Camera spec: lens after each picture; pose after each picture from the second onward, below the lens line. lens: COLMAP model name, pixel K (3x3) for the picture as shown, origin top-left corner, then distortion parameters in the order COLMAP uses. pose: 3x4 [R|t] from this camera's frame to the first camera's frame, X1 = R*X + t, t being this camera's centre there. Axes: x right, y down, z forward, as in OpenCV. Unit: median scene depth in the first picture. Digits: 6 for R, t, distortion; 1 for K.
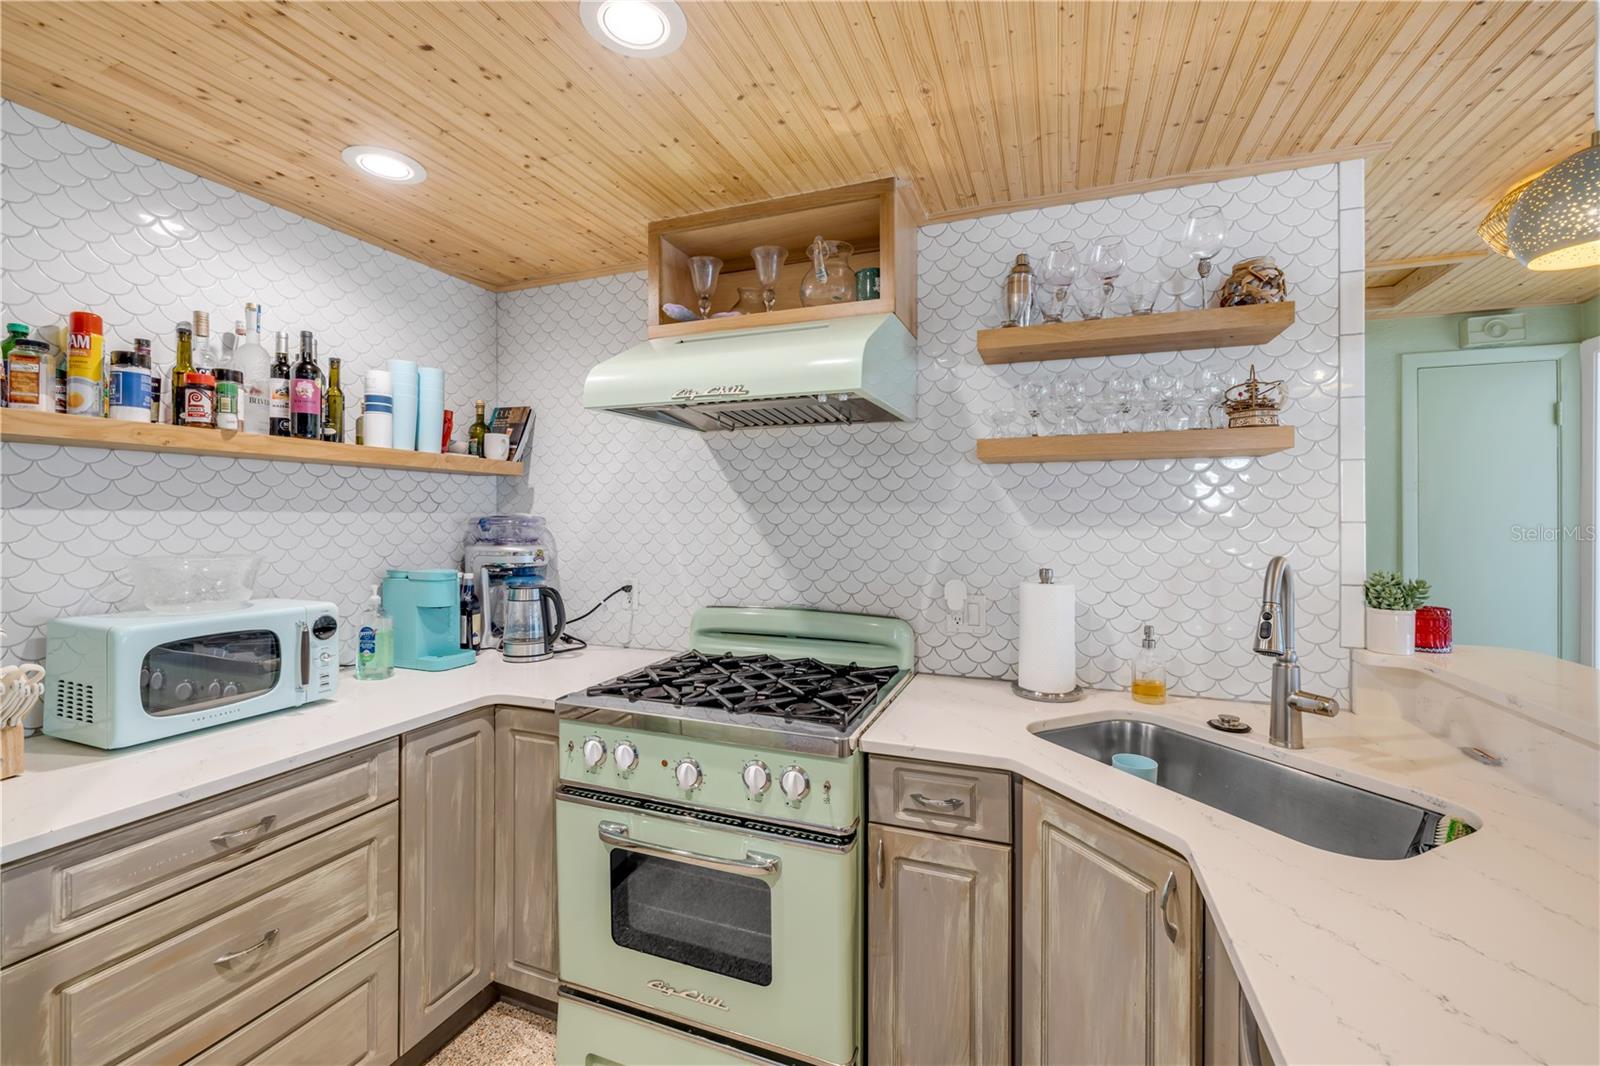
lens RADIAL K [[675.2, 0, 794.1], [0, 675.2, 517.3], [0, 0, 1]] dist [-0.001530, 0.000275]
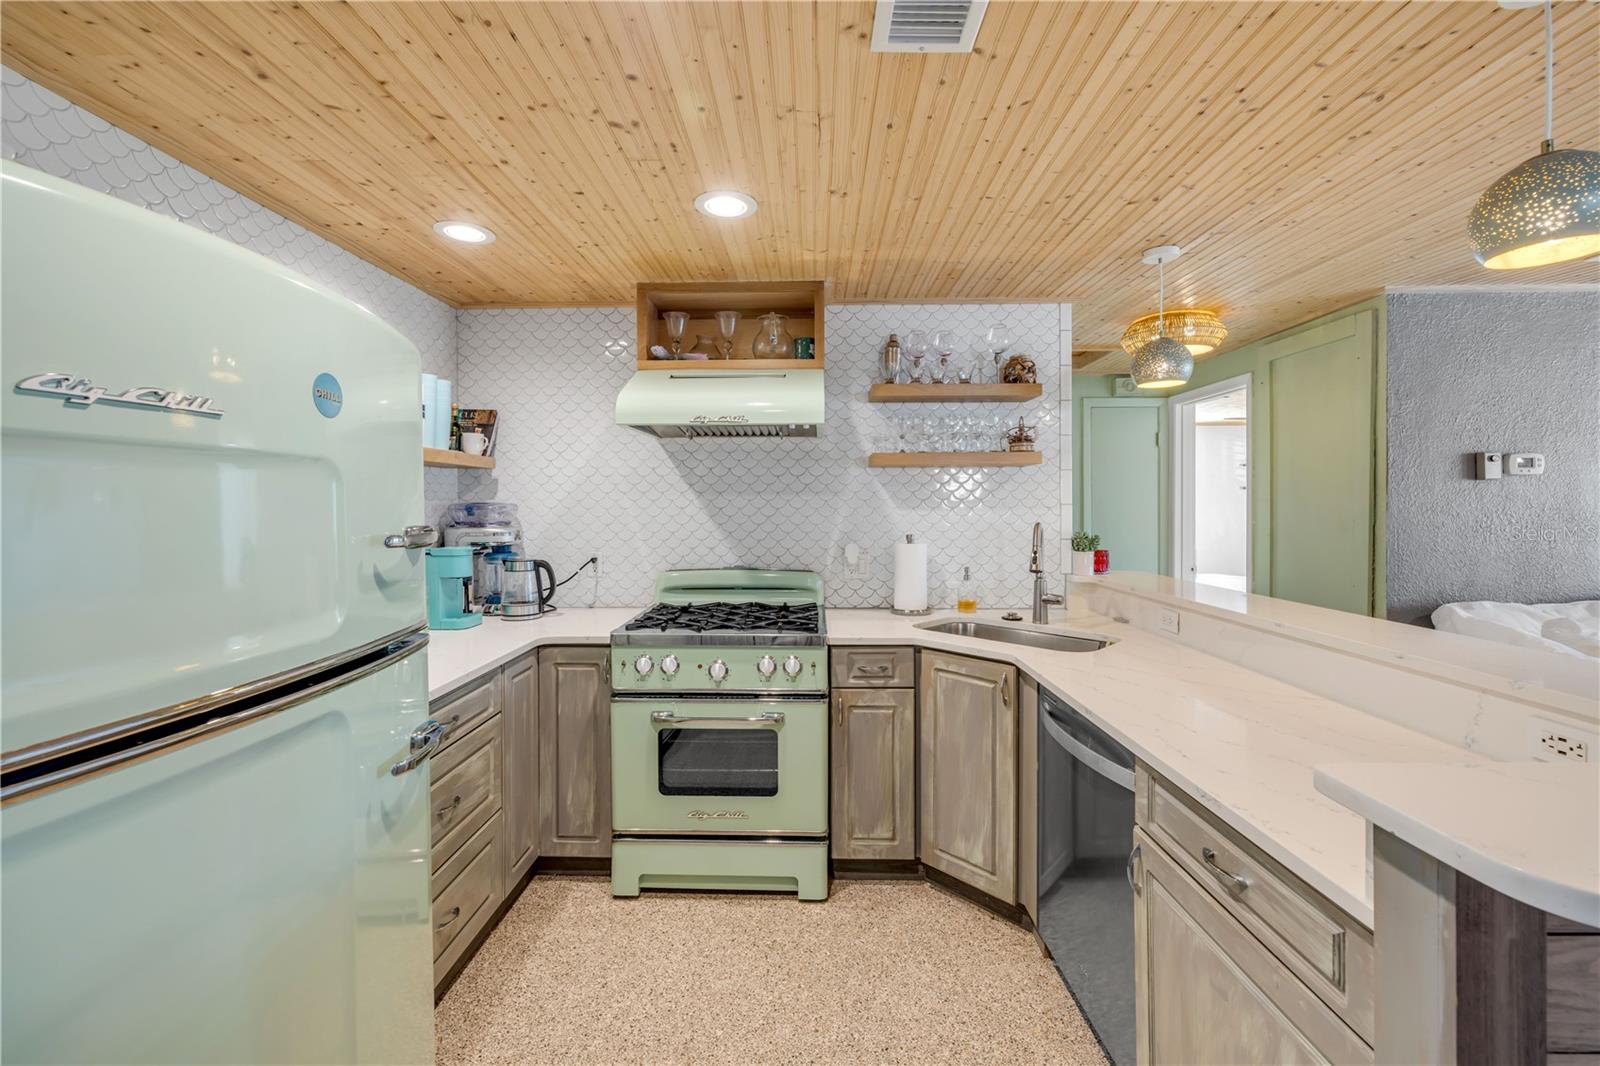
lens RADIAL K [[675.2, 0, 802.0], [0, 675.2, 508.9], [0, 0, 1]] dist [-0.001530, 0.000275]
pose [[0.939336, -0.006720, 0.342932, -0.414134], [0.003841, 0.999951, 0.009075, 0.000127], [-0.342976, -0.007207, 0.939316, -0.412743]]
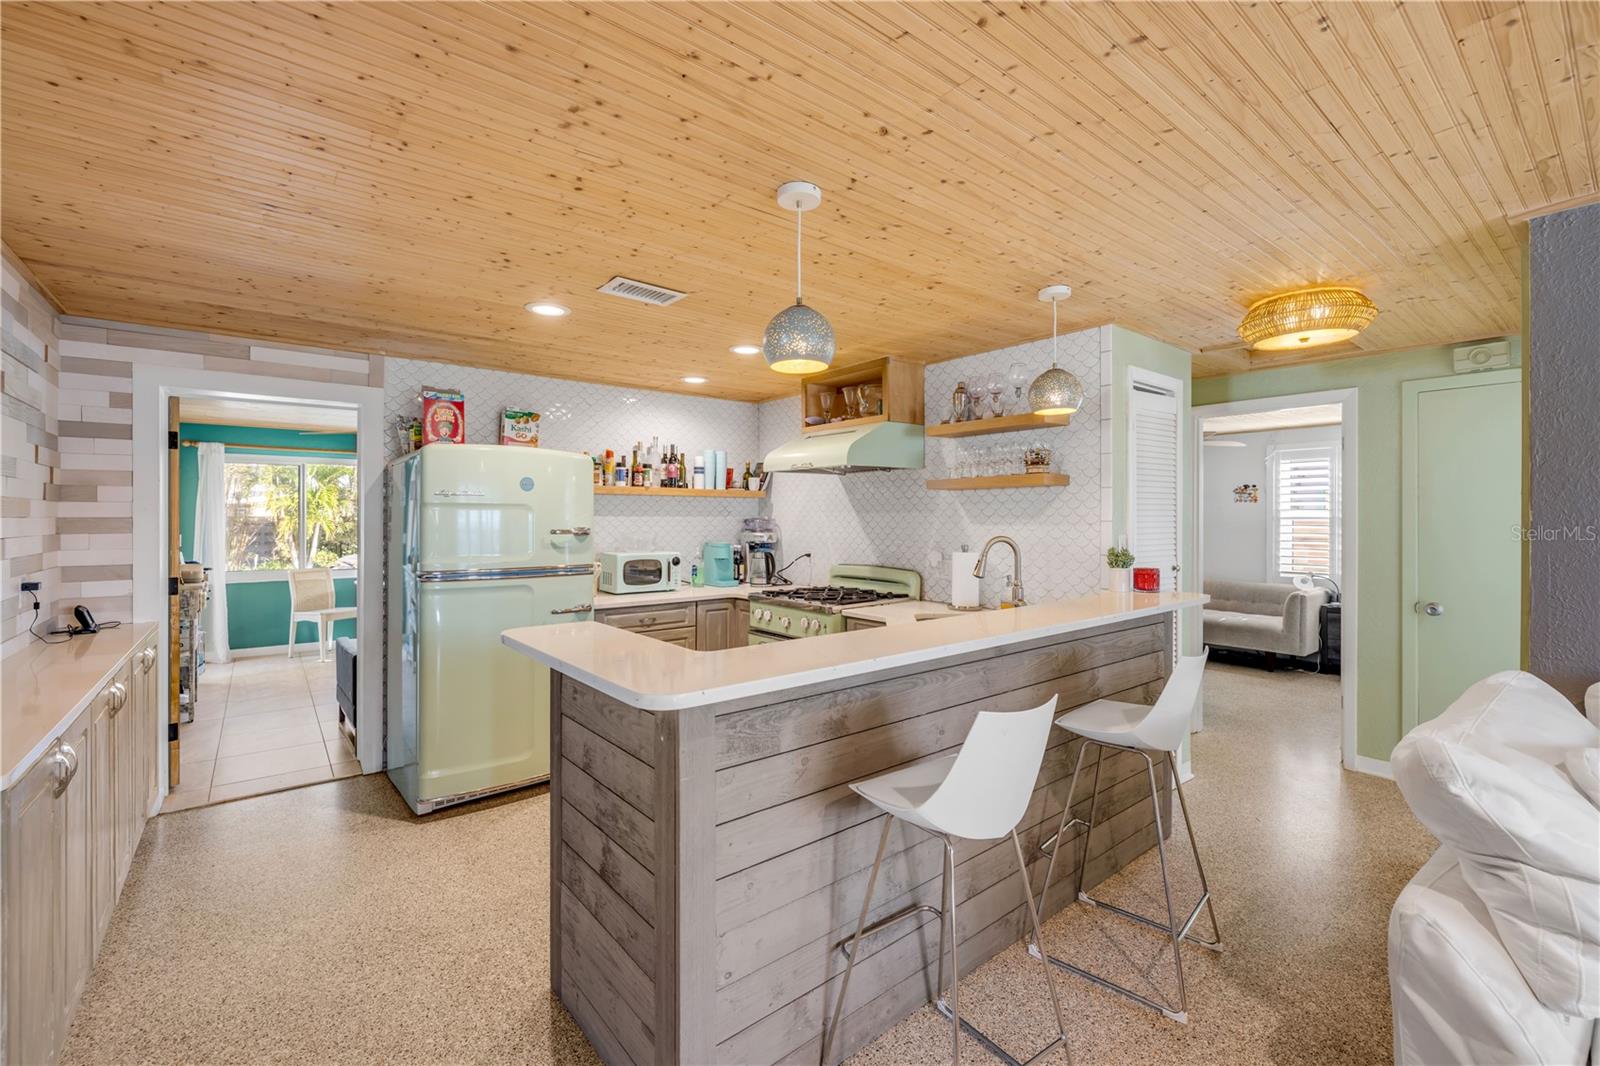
lens RADIAL K [[675.2, 0, 795.2], [0, 675.2, 524.9], [0, 0, 1]] dist [-0.001530, 0.000275]
pose [[0.863725, 0.003661, -0.503951, 0.929914], [0.001397, 0.999952, 0.009659, -0.001479], [0.503962, -0.009047, 0.863678, -0.931857]]
